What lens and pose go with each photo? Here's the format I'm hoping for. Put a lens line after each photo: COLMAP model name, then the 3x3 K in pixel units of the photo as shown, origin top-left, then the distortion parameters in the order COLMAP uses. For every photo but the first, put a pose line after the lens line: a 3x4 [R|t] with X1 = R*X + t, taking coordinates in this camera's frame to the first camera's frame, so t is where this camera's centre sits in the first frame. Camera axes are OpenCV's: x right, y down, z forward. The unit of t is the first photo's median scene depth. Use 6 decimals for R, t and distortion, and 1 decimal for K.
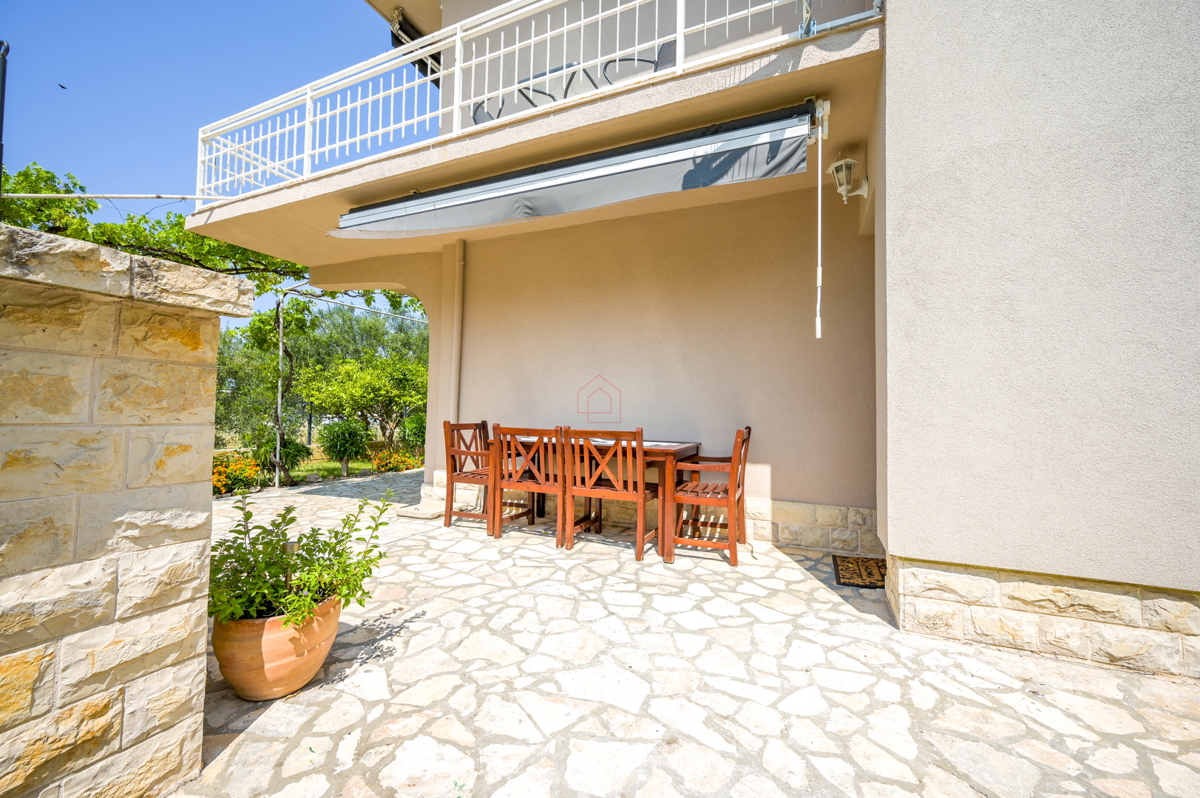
lens RADIAL K [[479.0, 0, 599.3], [0, 479.0, 397.1], [0, 0, 1]] dist [-0.003536, -0.000031]
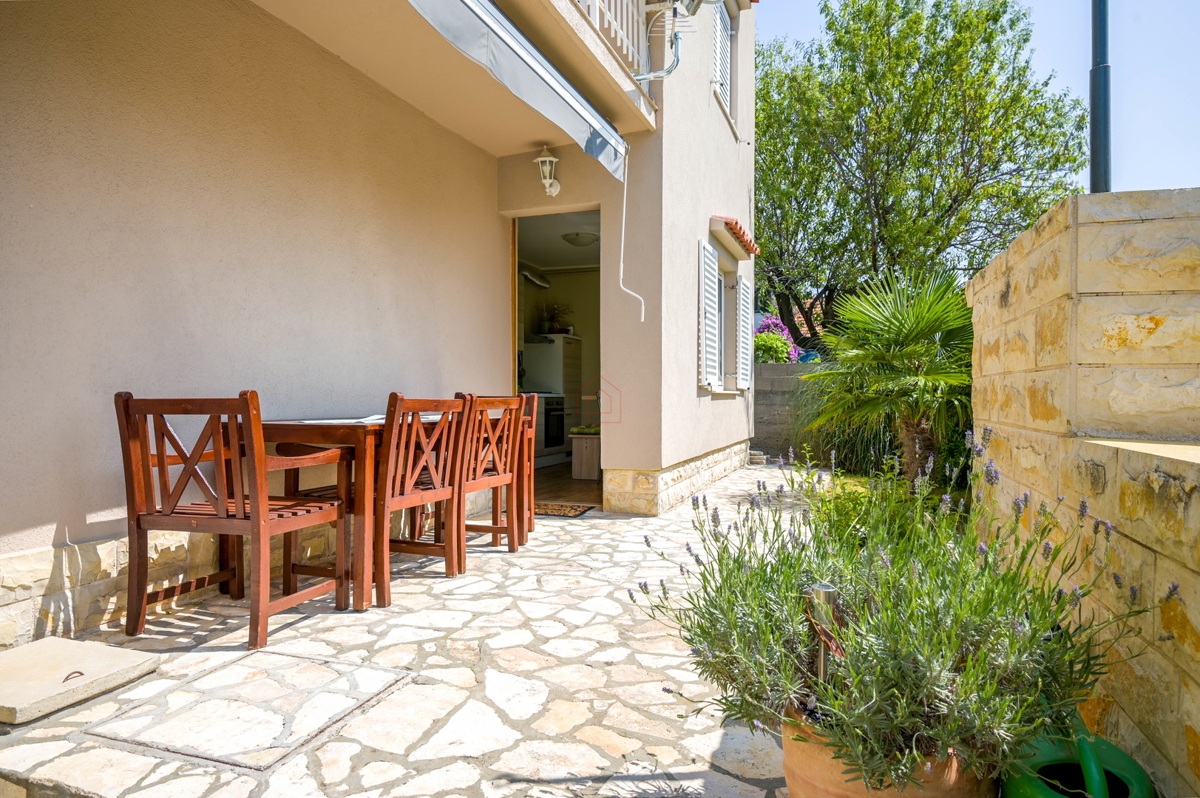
lens RADIAL K [[764.2, 0, 600.0], [0, 764.2, 399.0], [0, 0, 1]] dist [0.000388, -0.000017]
pose [[-0.085257, -0.017766, 0.996201, -1.107458], [-0.035063, 0.999275, 0.014820, 0.042758], [-0.995742, -0.033666, -0.085818, 0.861236]]
